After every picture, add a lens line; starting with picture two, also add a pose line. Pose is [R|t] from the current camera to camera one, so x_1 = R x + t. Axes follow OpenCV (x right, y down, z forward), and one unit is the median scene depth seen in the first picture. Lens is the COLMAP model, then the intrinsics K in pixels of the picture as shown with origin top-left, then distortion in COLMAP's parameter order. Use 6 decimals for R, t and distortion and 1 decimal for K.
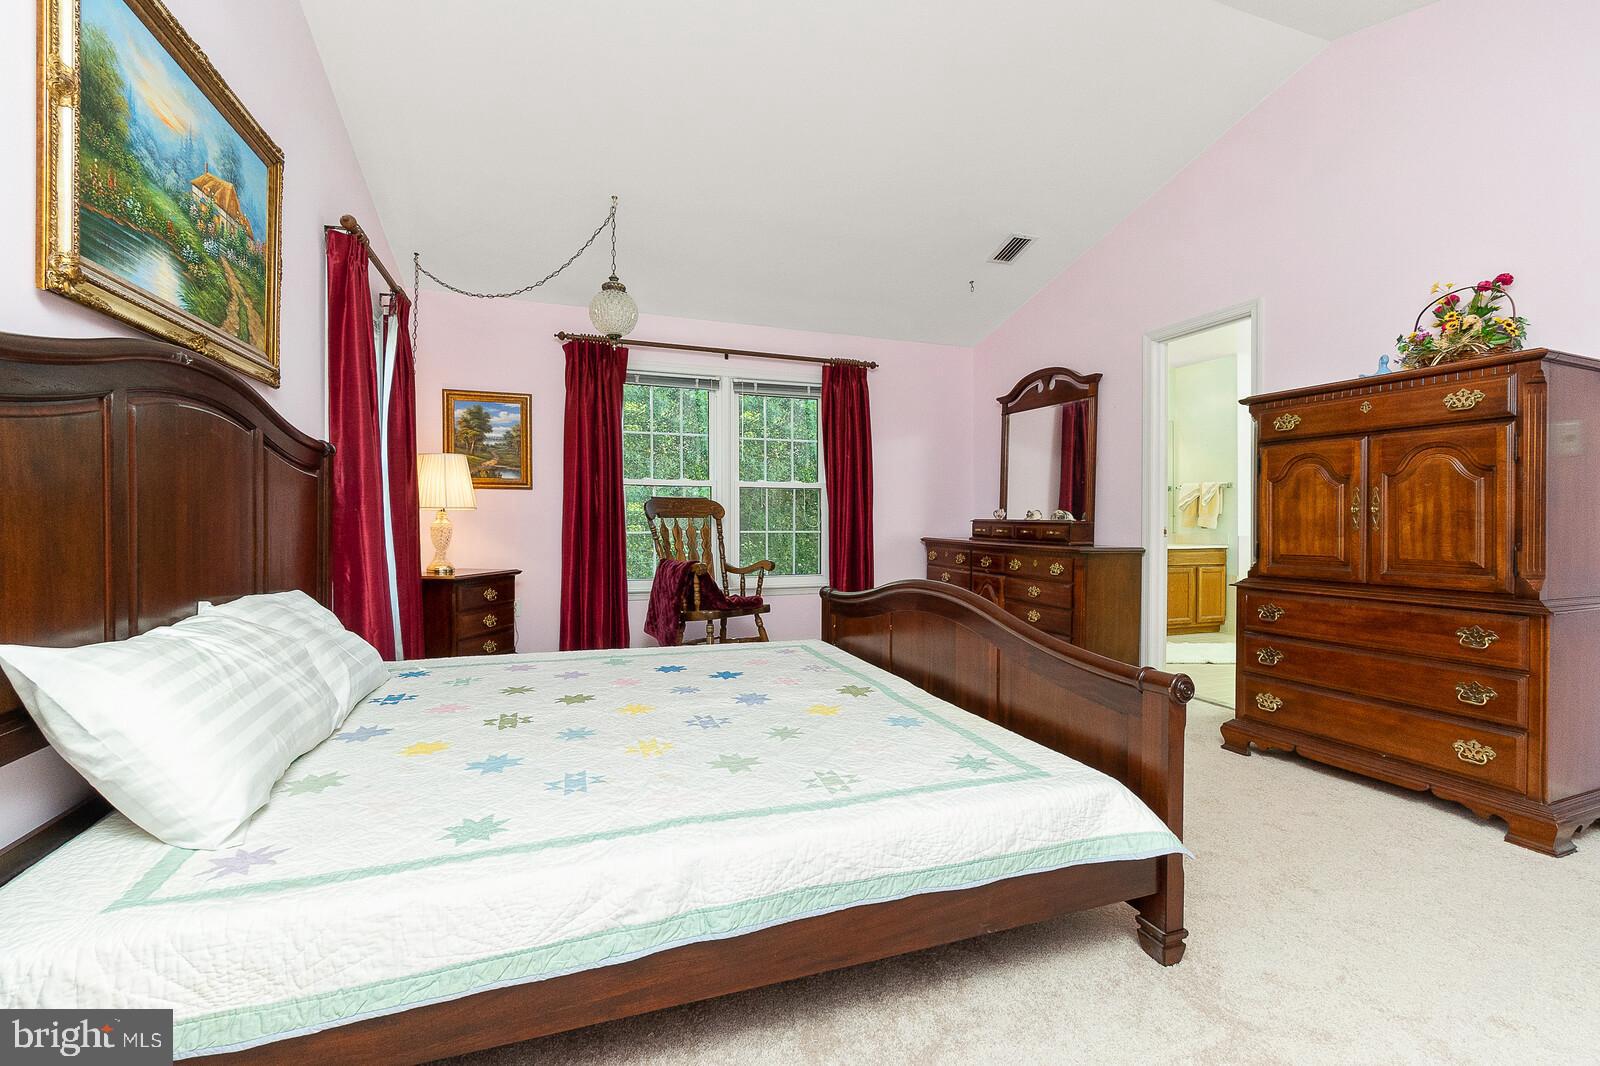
lens RADIAL K [[674.9, 0, 804.4], [0, 674.9, 527.0], [0, 0, 1]] dist [-0.011262, 0.001416]
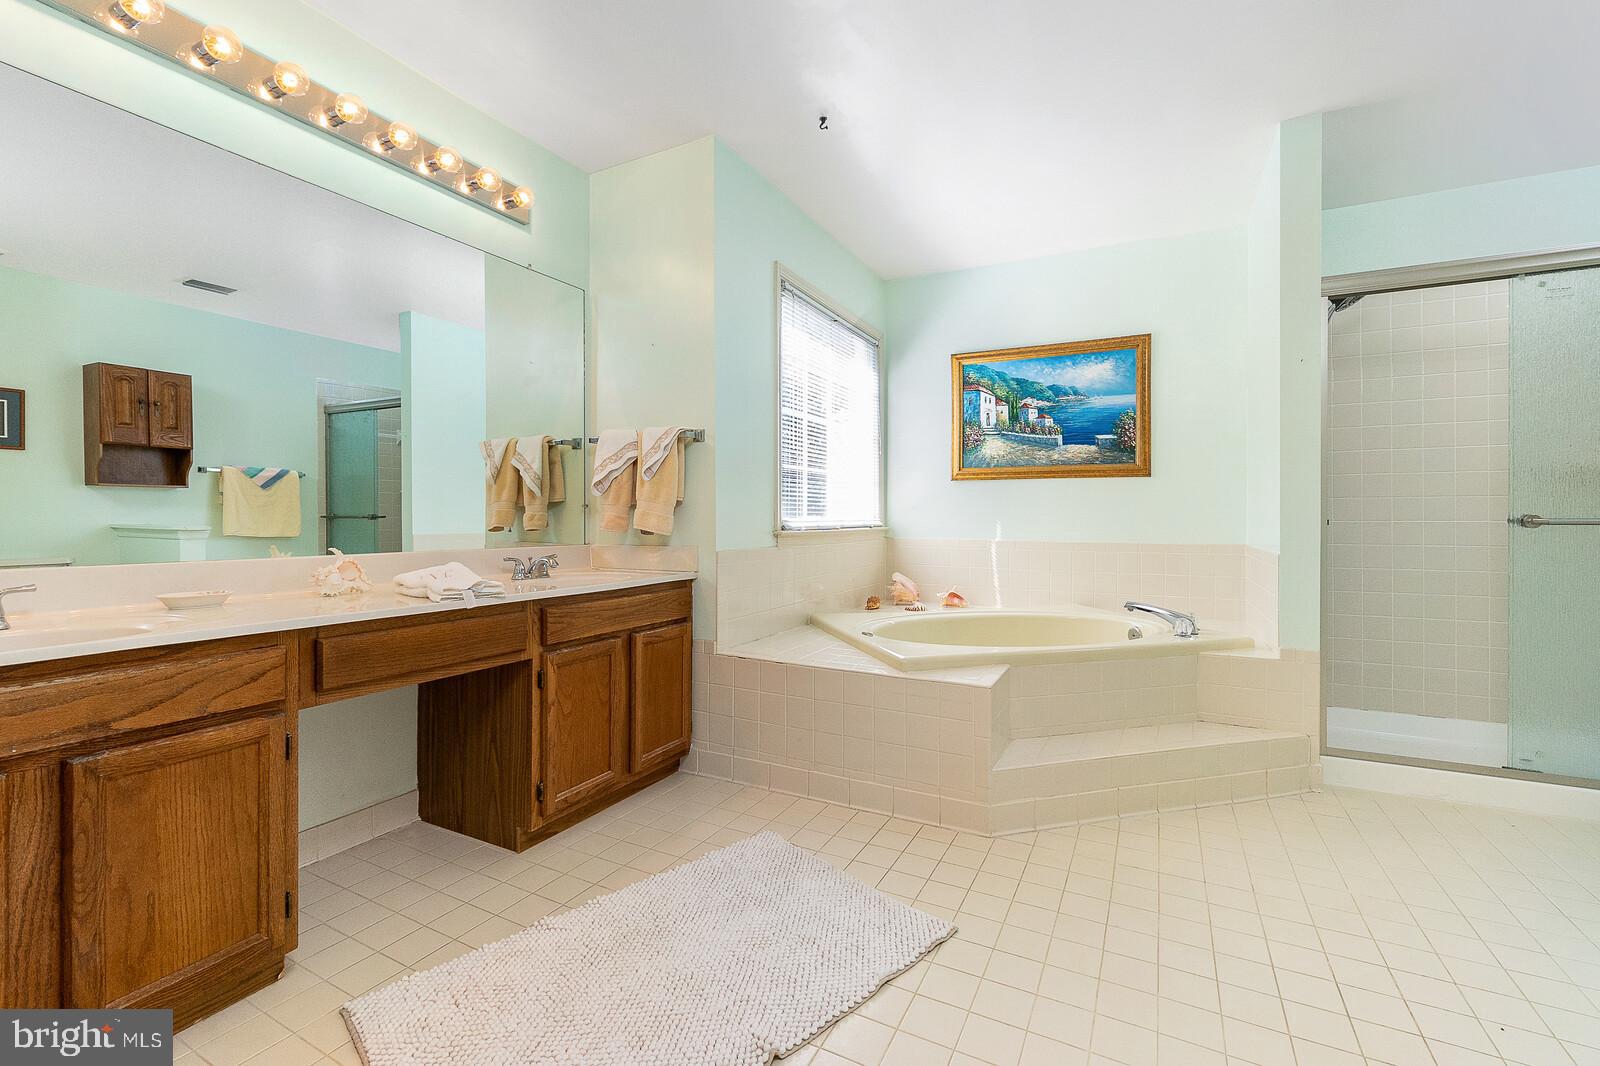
lens RADIAL K [[674.9, 0, 796.4], [0, 674.9, 523.7], [0, 0, 1]] dist [-0.011262, 0.001416]
pose [[0.733174, -0.004394, 0.680027, 0.161583], [-0.000074, 0.999979, 0.006540, -0.003212], [-0.680042, -0.004845, 0.733158, 0.269047]]
